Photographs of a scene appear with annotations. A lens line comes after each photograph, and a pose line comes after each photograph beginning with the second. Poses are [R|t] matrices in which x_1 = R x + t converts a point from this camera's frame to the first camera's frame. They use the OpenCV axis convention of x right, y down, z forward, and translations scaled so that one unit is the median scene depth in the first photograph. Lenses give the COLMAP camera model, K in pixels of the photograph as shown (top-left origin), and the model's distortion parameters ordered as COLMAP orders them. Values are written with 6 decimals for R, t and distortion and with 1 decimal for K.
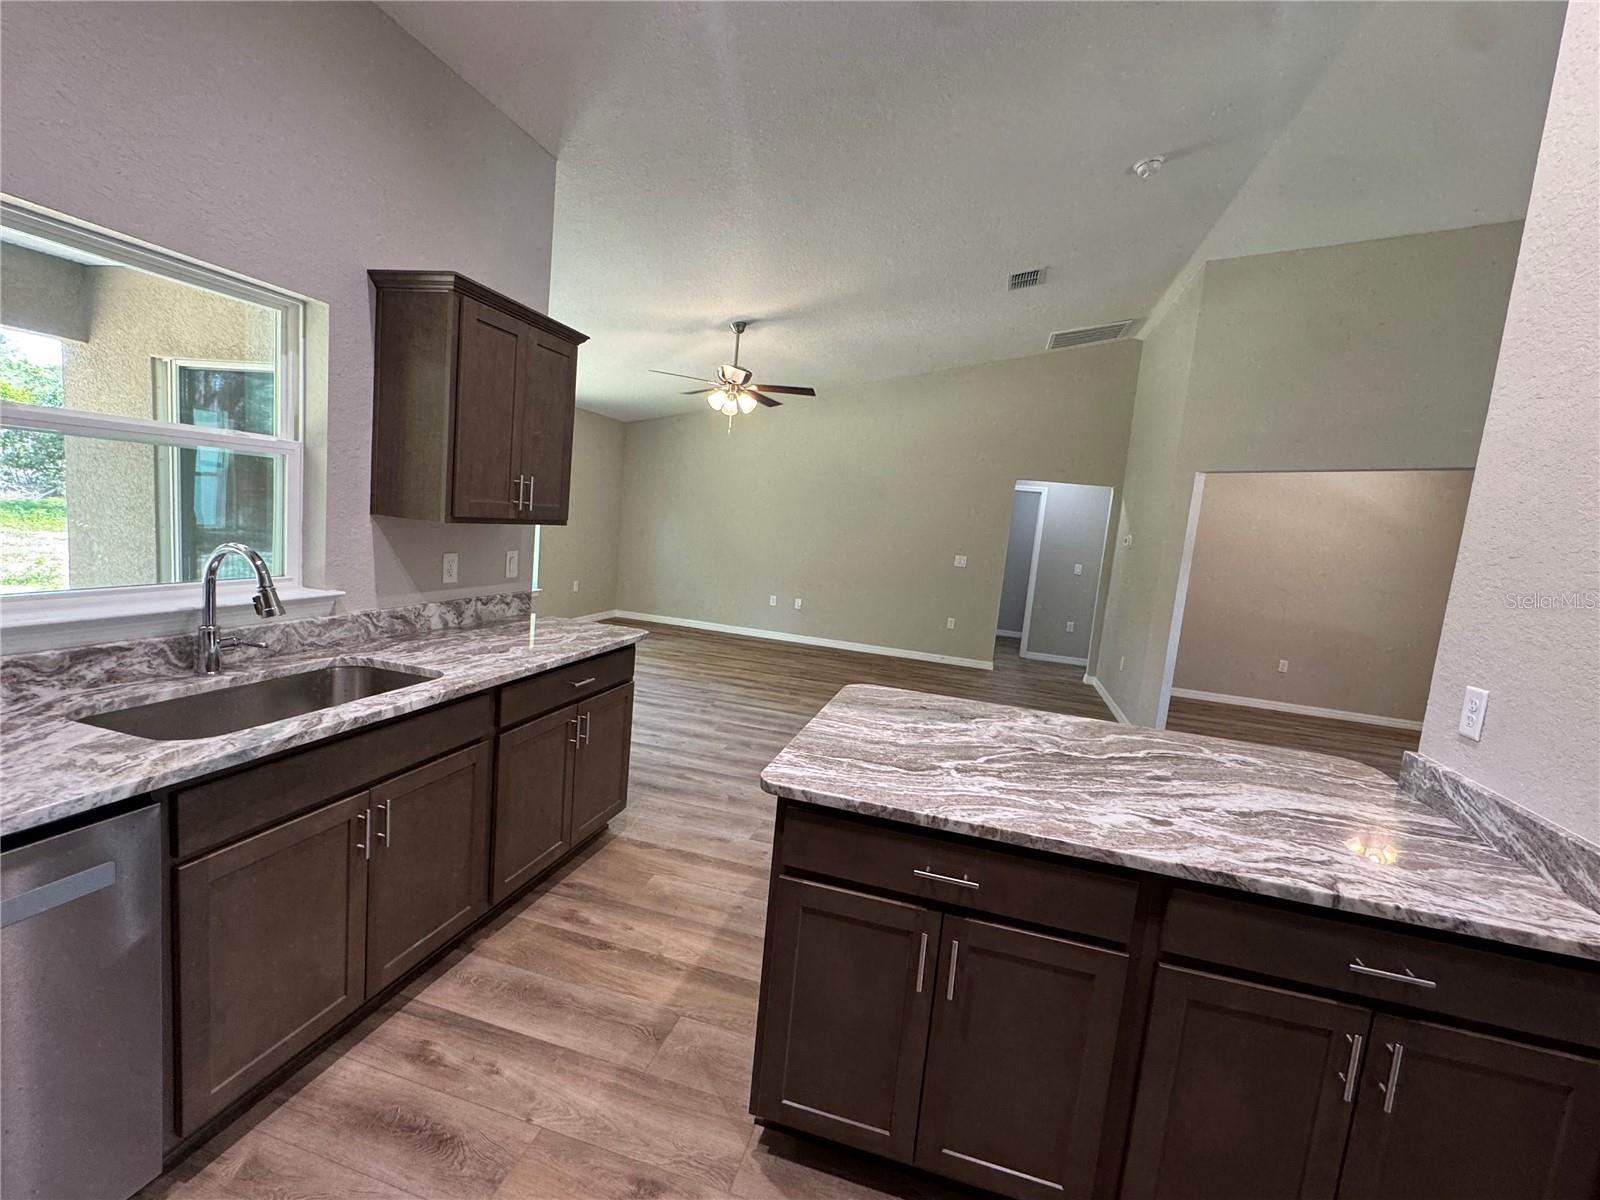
lens RADIAL K [[695.9, 0, 800.8], [0, 695.9, 599.6], [0, 0, 1]] dist [-0.003735, 0.000444]
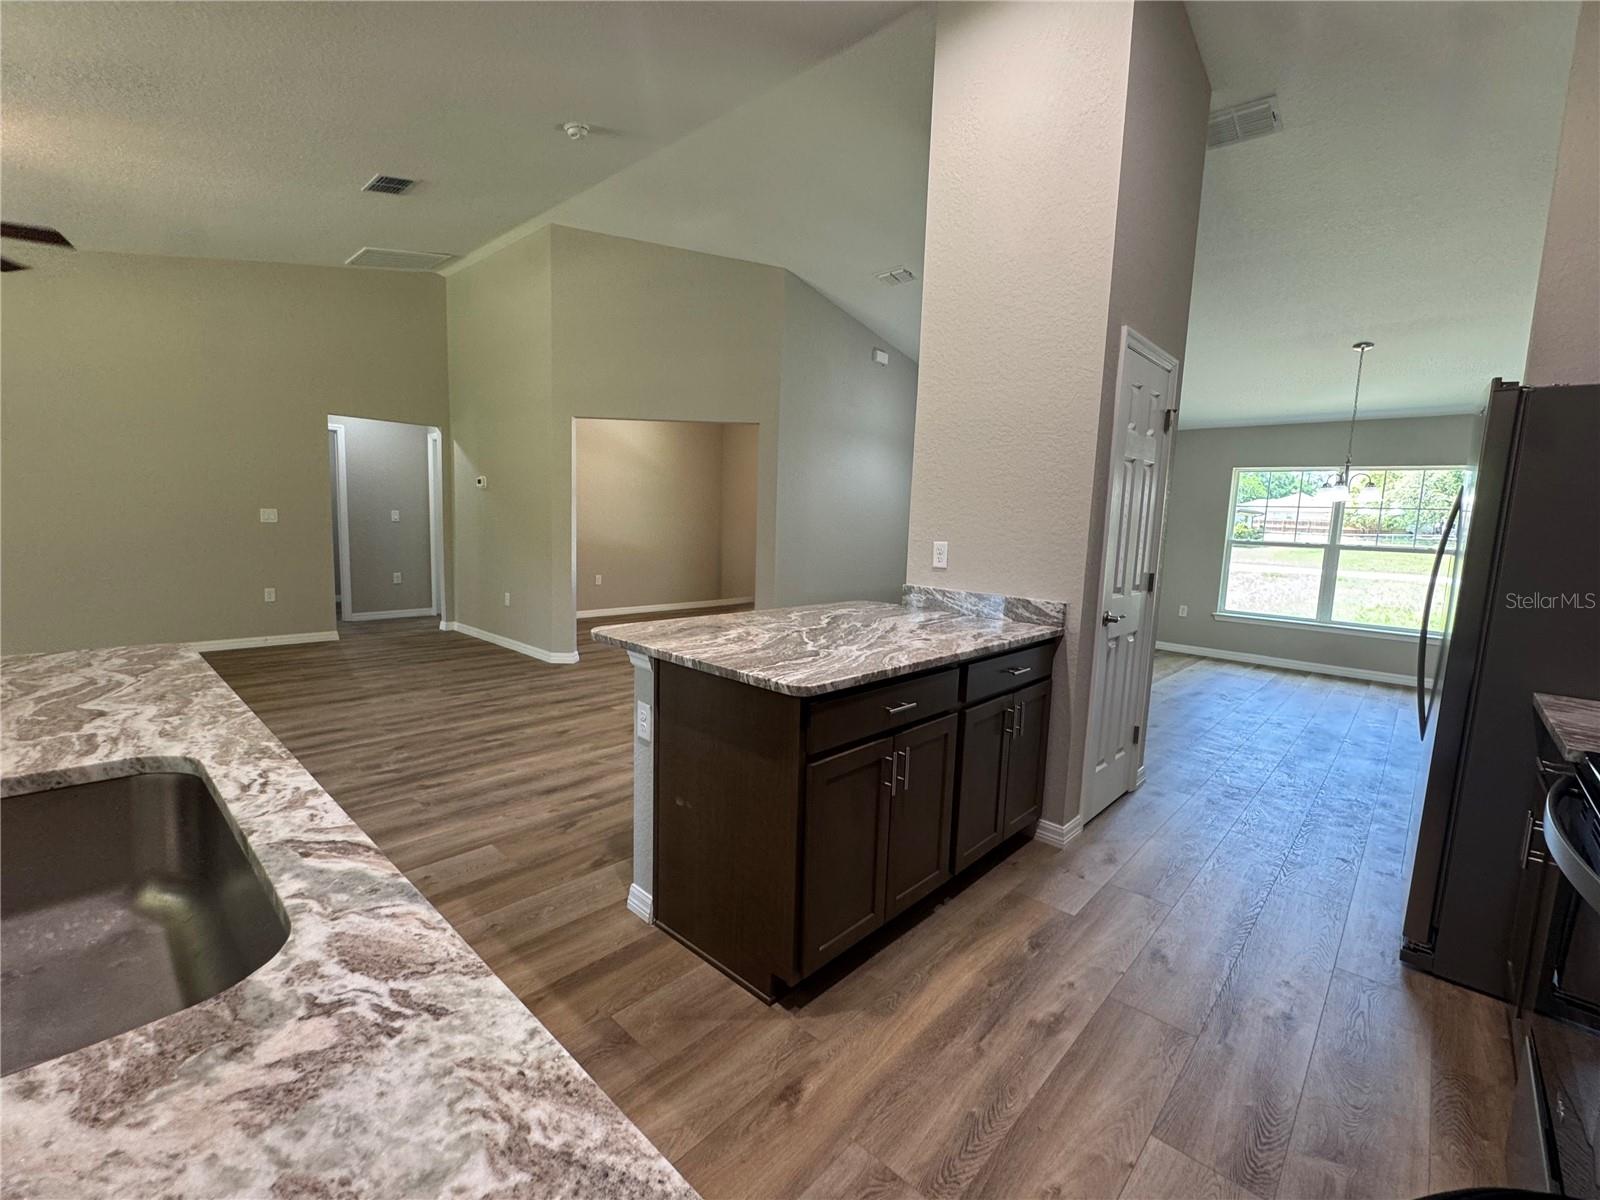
lens RADIAL K [[695.9, 0, 799.8], [0, 695.9, 599.8], [0, 0, 1]] dist [-0.003735, 0.000444]
pose [[0.463330, -0.180393, 0.867631, -0.781091], [0.111536, 0.983147, 0.144848, -0.032163], [-0.879139, 0.029660, 0.475642, 0.363514]]
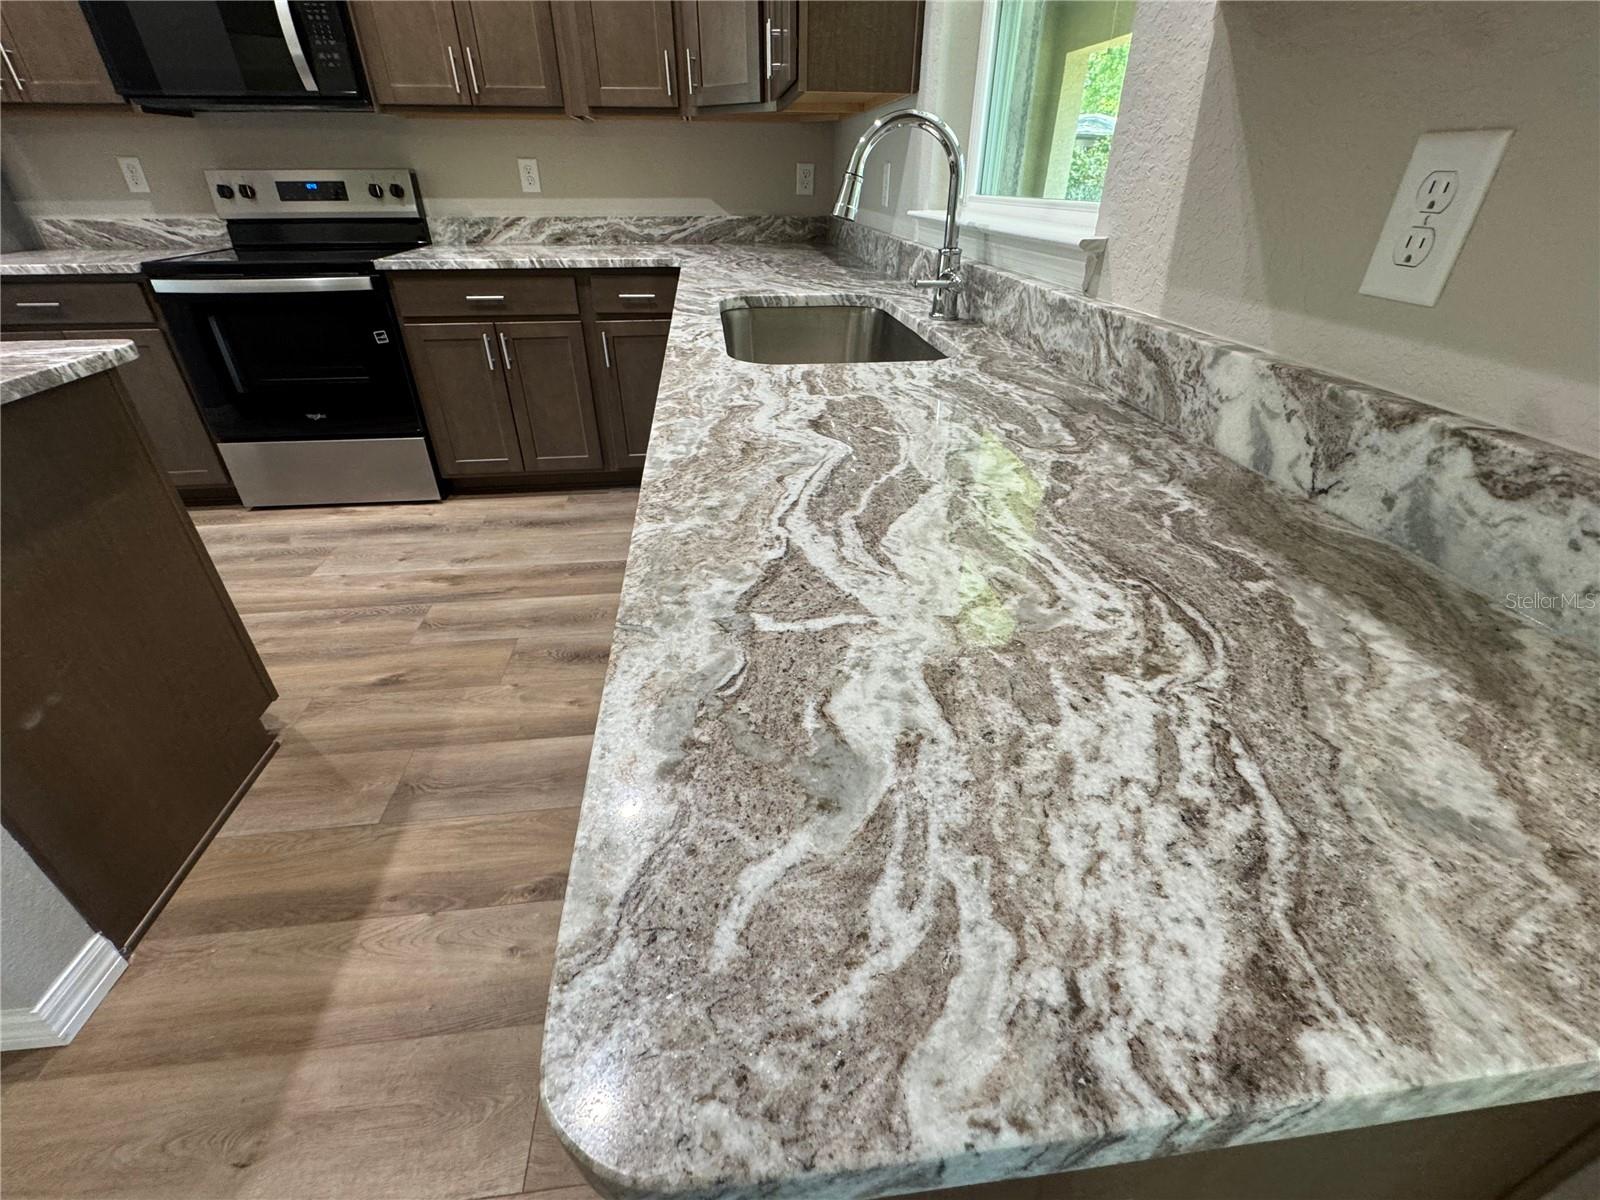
lens RADIAL K [[695.9, 0, 796.0], [0, 695.9, 602.4], [0, 0, 1]] dist [-0.003735, 0.000444]
pose [[-0.921569, 0.116877, -0.370204, -0.351657], [-0.133298, 0.800364, 0.584508, -0.070935], [0.364614, 0.588012, -0.722010, 1.634727]]
